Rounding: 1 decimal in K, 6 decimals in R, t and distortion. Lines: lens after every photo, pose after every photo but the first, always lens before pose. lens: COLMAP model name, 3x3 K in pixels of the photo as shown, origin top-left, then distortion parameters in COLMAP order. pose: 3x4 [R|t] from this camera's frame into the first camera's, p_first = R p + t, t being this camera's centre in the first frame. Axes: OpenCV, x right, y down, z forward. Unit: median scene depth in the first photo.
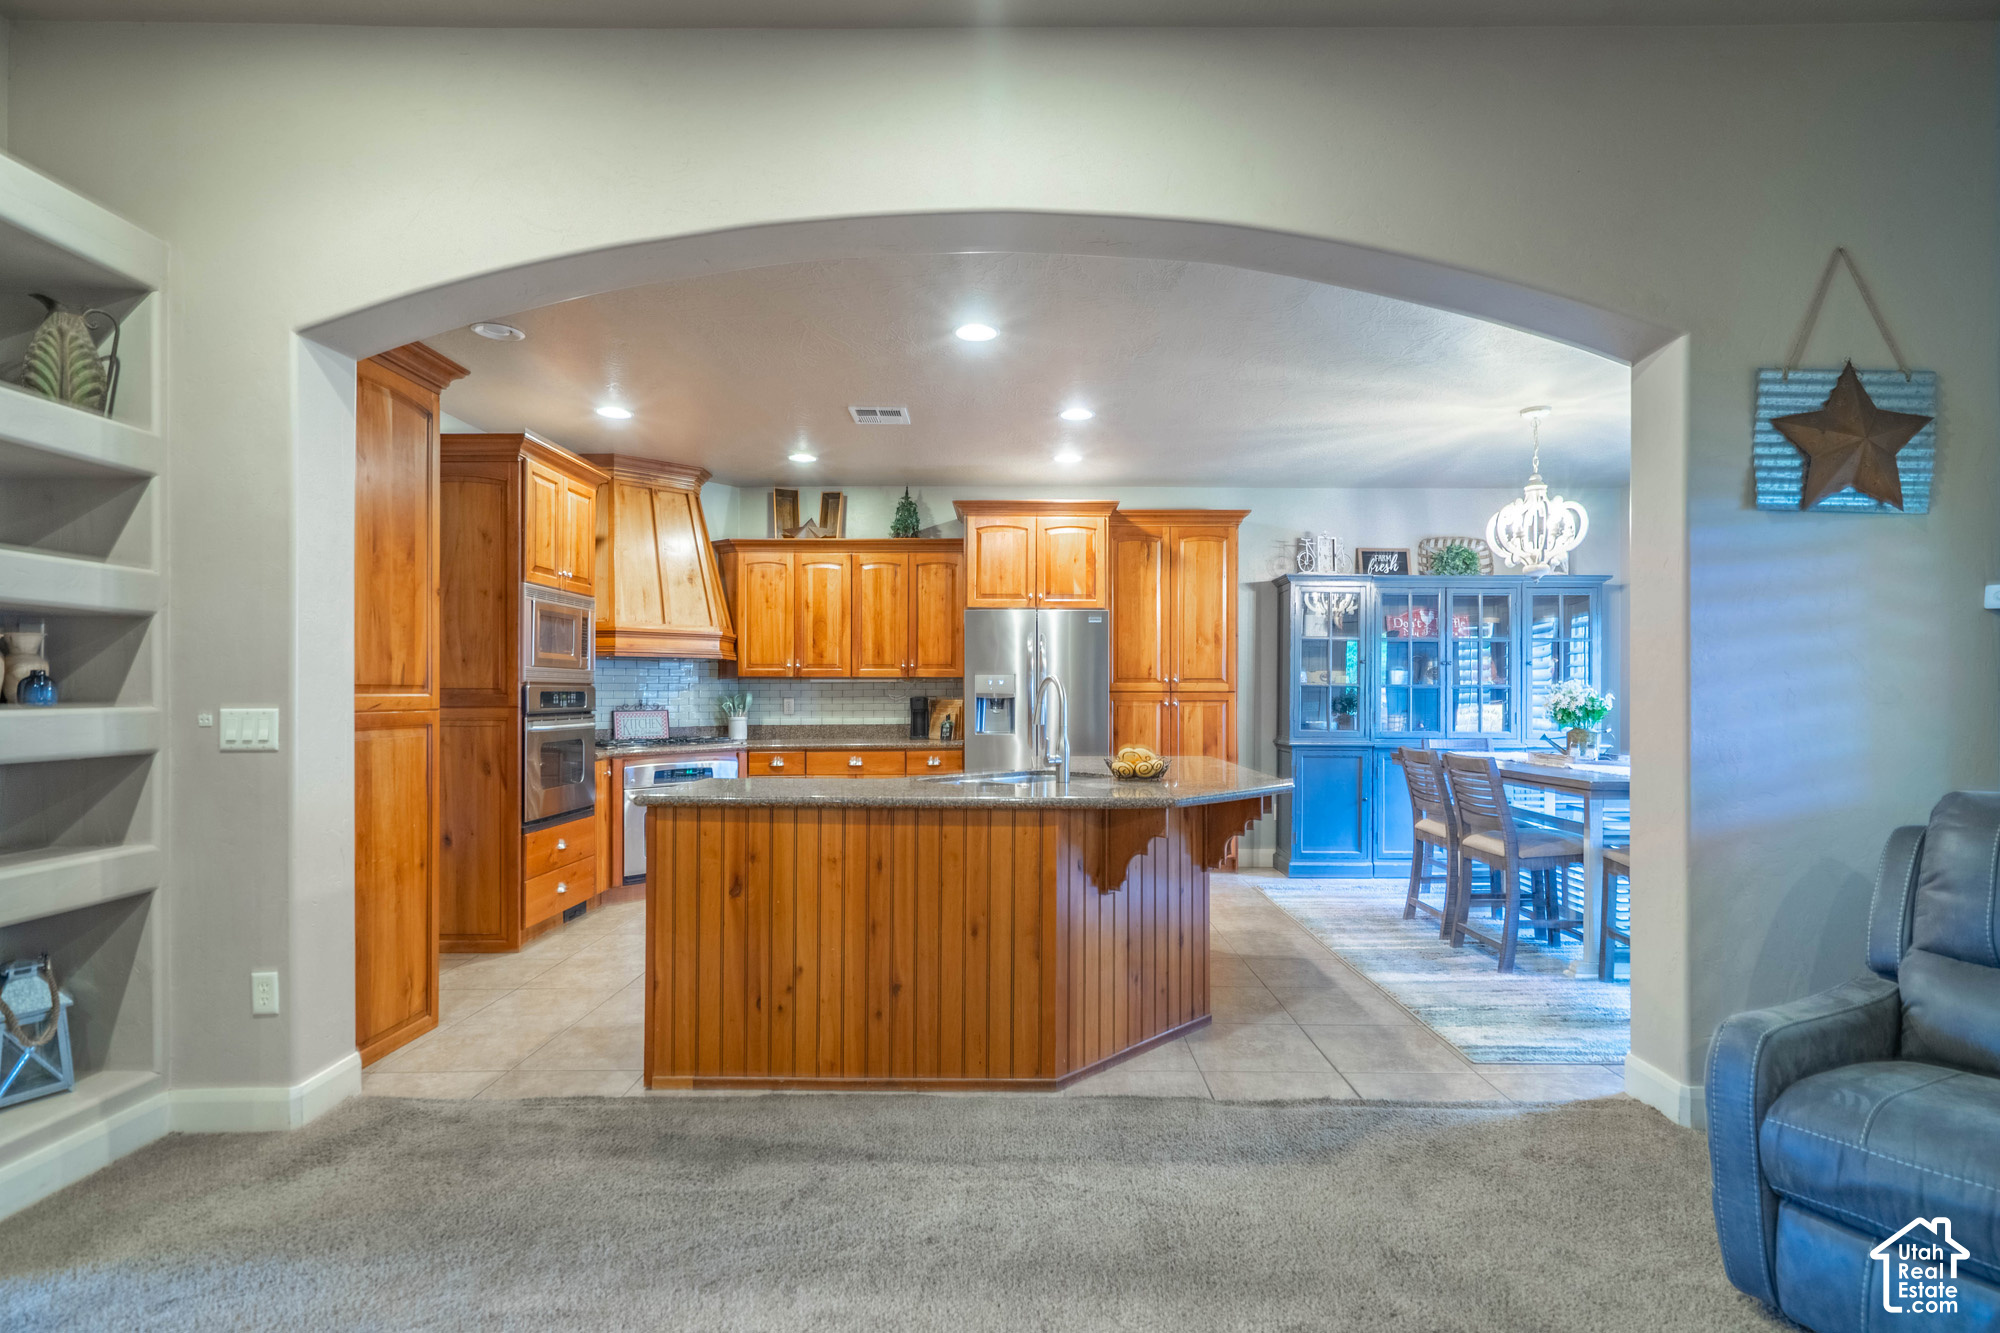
lens RADIAL K [[954.5, 0, 1019.8], [0, 954.5, 688.6], [0, 0, 1]] dist [-0.002496, 0.000947]
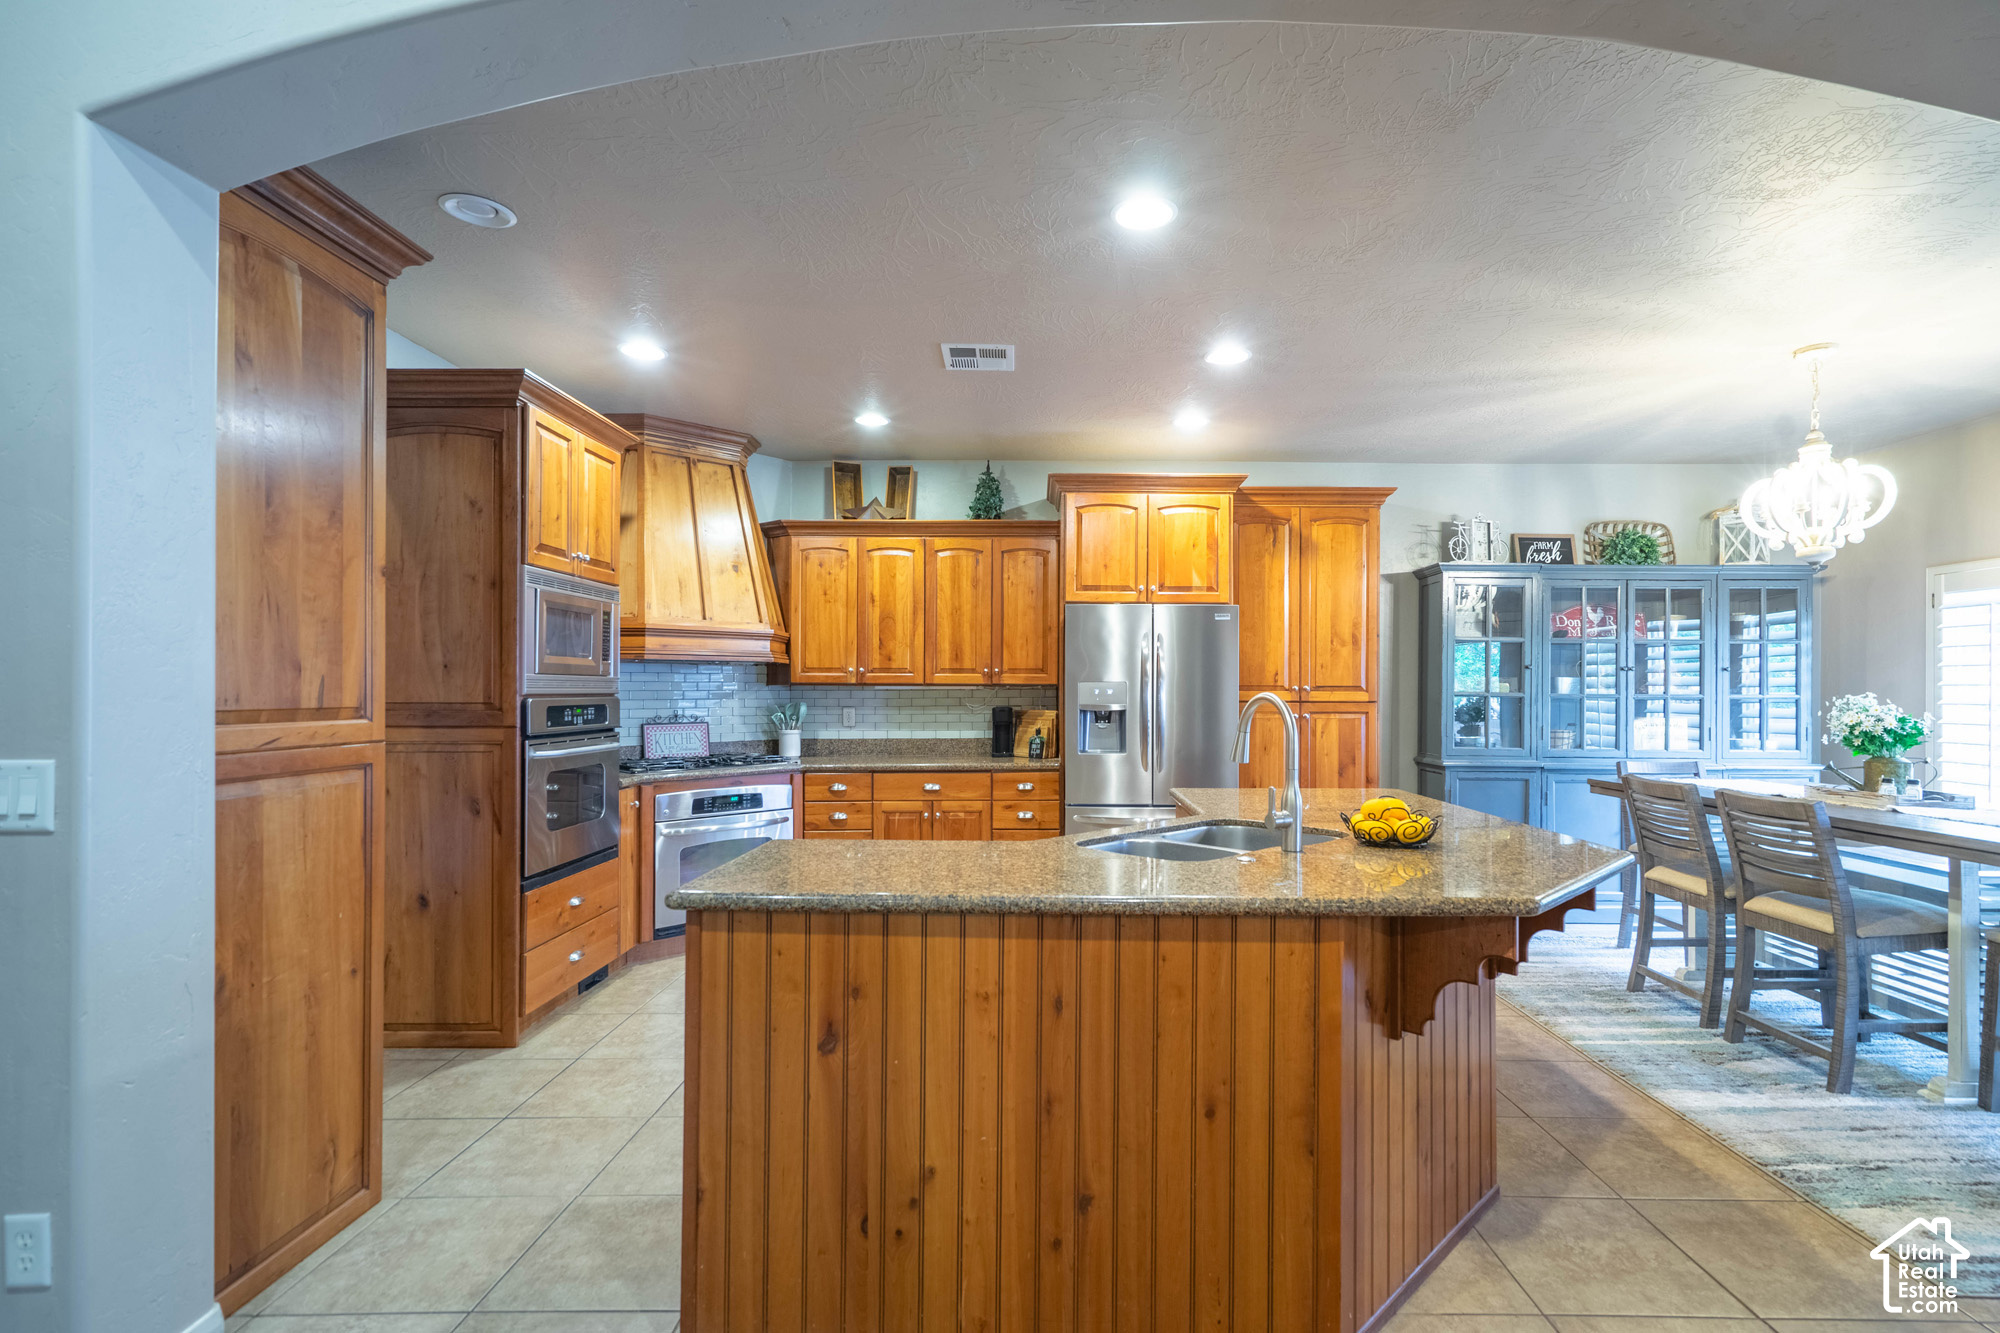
lens RADIAL K [[921.6, 0, 1042.0], [0, 921.6, 686.5], [0, 0, 1]] dist [0.000777, 0.000896]
pose [[0.999997, 0.002390, 0.000231, -0.103107], [-0.002390, 0.999997, 0.000933, -0.015593], [-0.000229, -0.000934, 1.000000, 0.258172]]
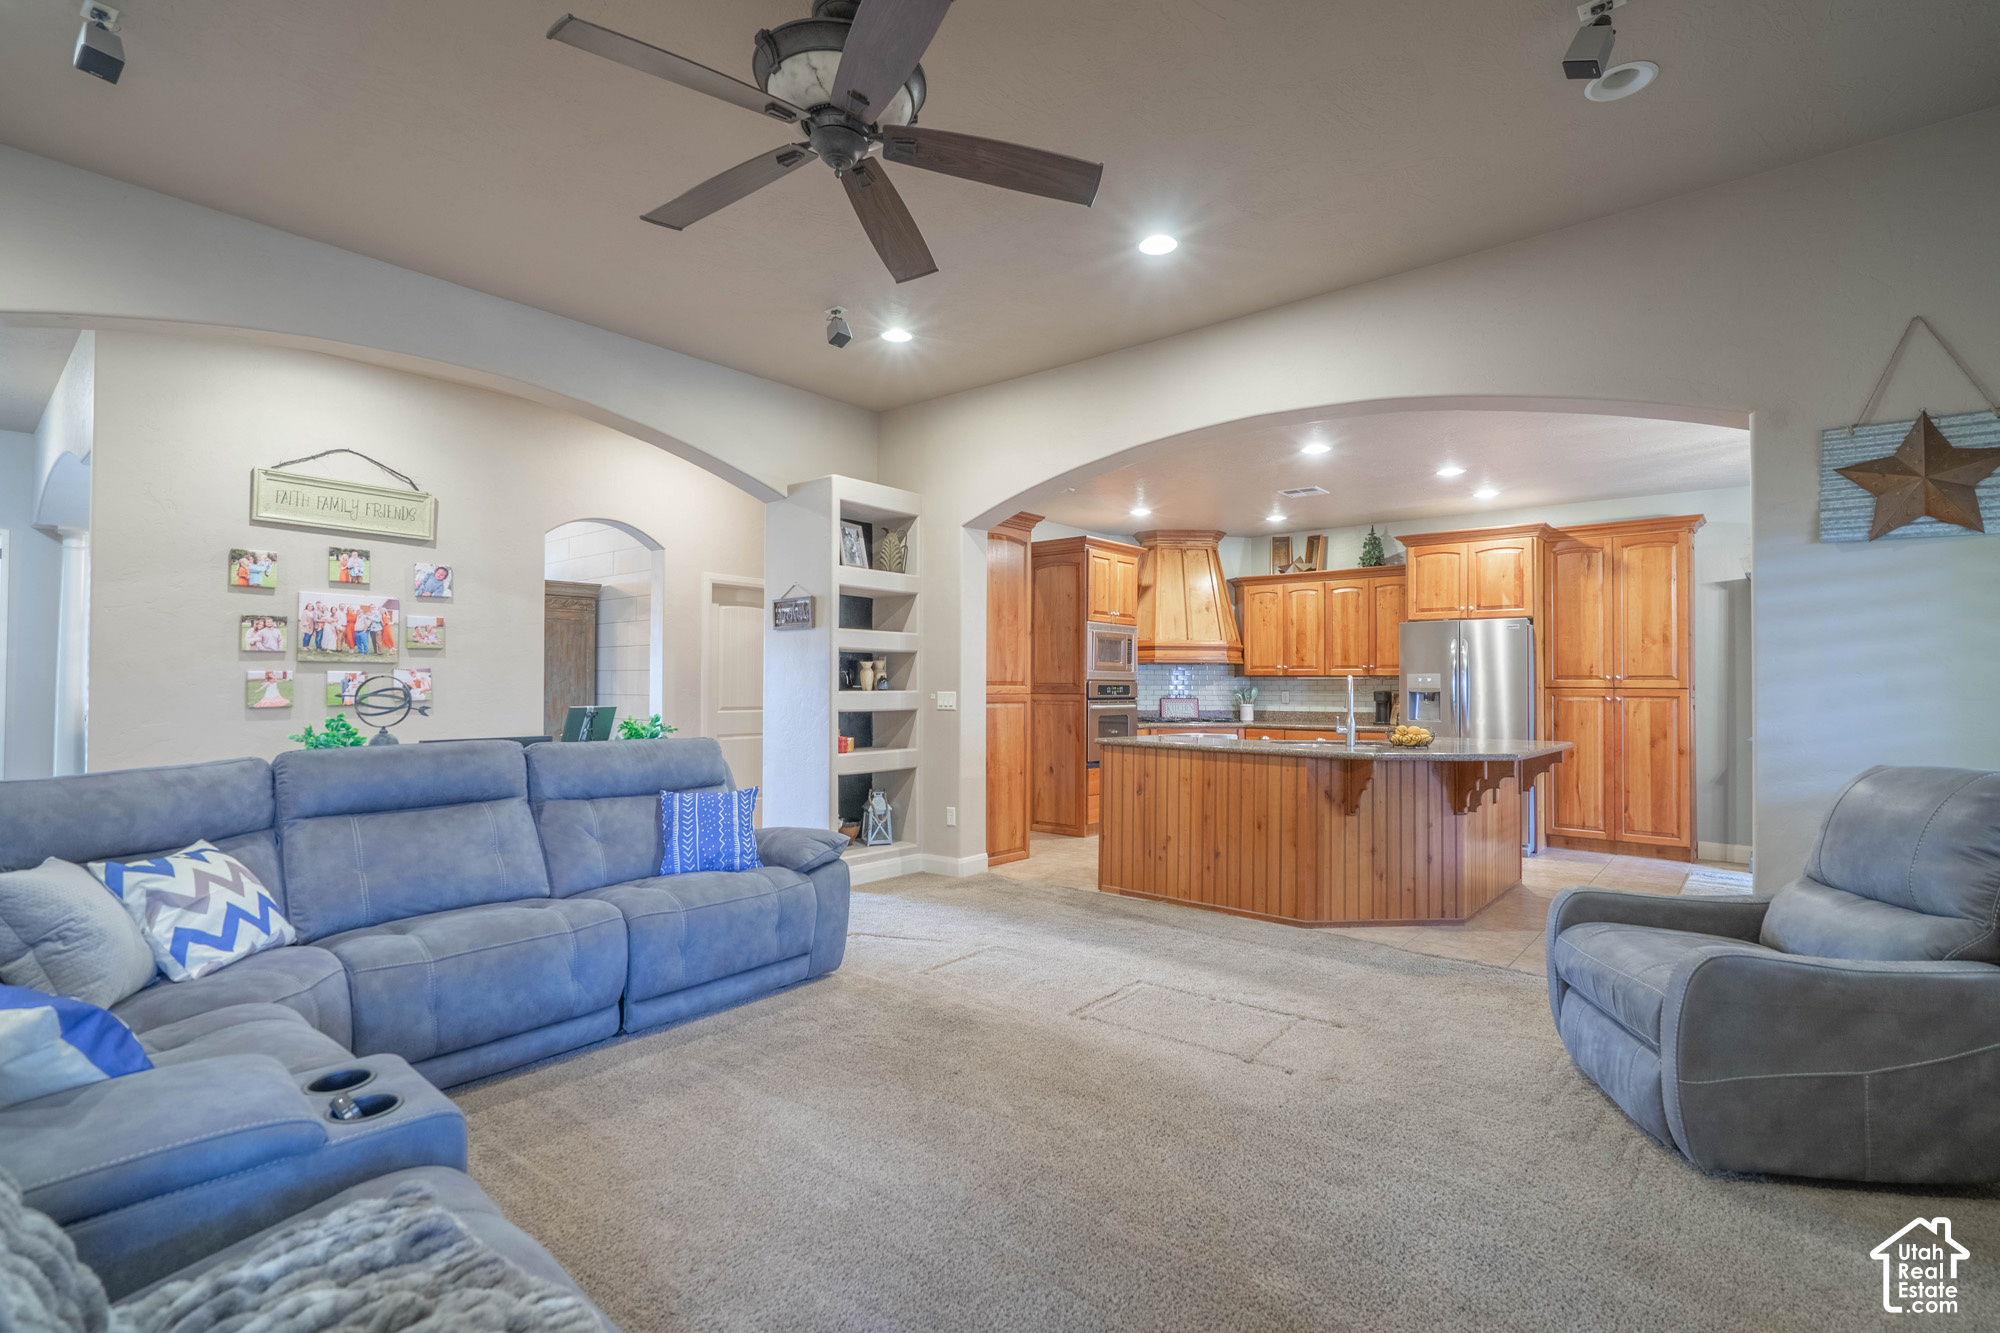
lens RADIAL K [[918.3, 0, 1008.0], [0, 918.3, 673.2], [0, 0, 1]] dist [0.001536, 0.000632]
pose [[0.766738, -0.004330, -0.641946, 0.431813], [-0.003520, 0.999934, -0.010949, -0.000439], [0.641951, 0.010655, 0.766672, -0.358666]]
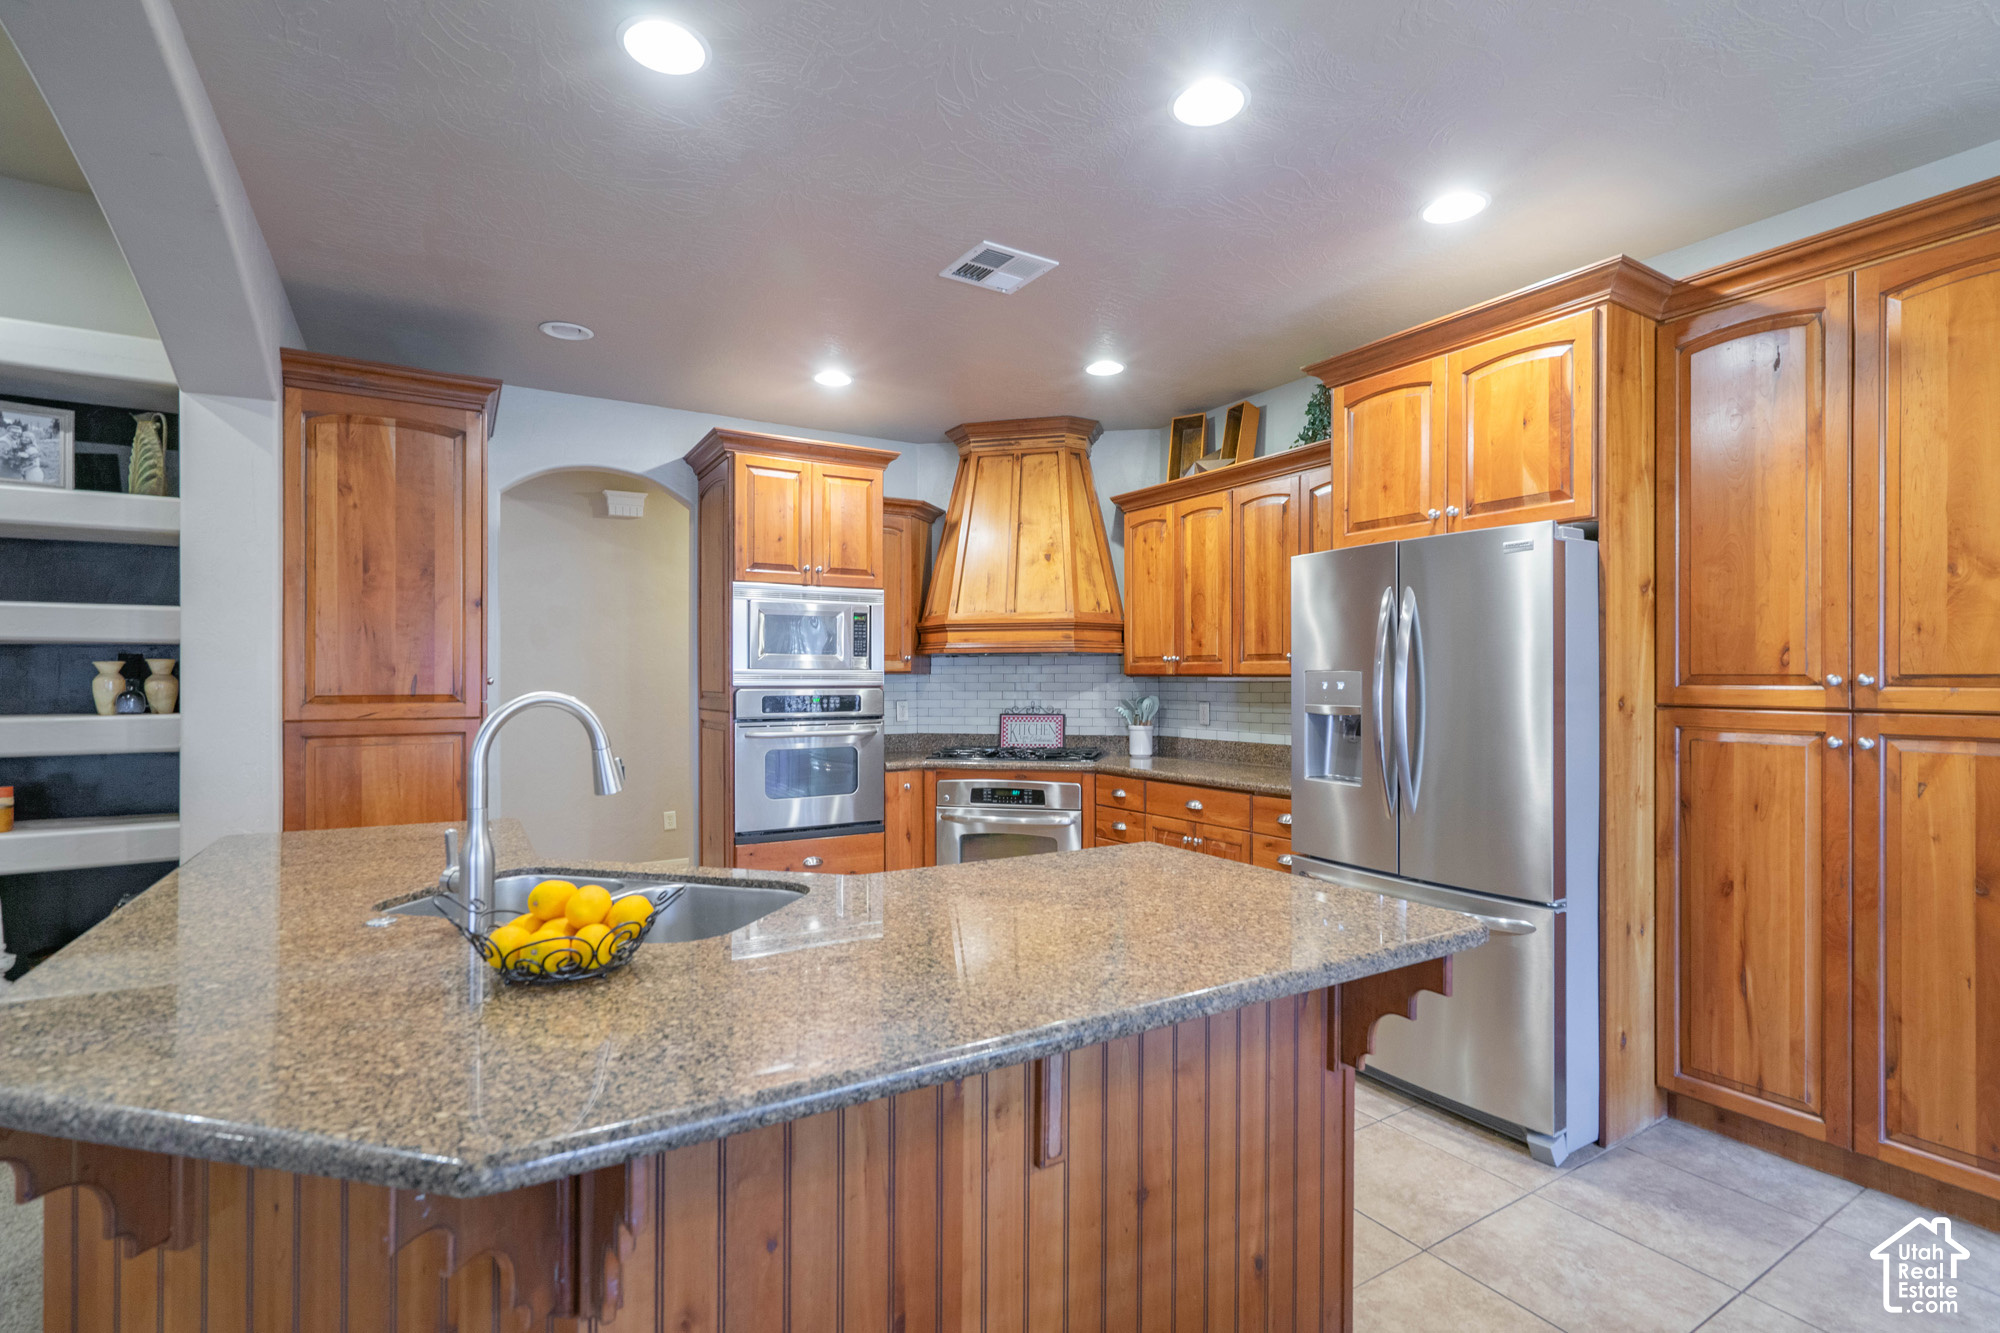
lens RADIAL K [[925.4, 0, 1003.5], [0, 925.4, 677.5], [0, 0, 1]] dist [-0.001645, 0.000108]
pose [[0.524727, -0.000174, -0.851271, 0.418674], [0.003436, 0.999992, 0.001913, -0.017010], [0.851264, -0.003929, 0.524723, 0.748568]]
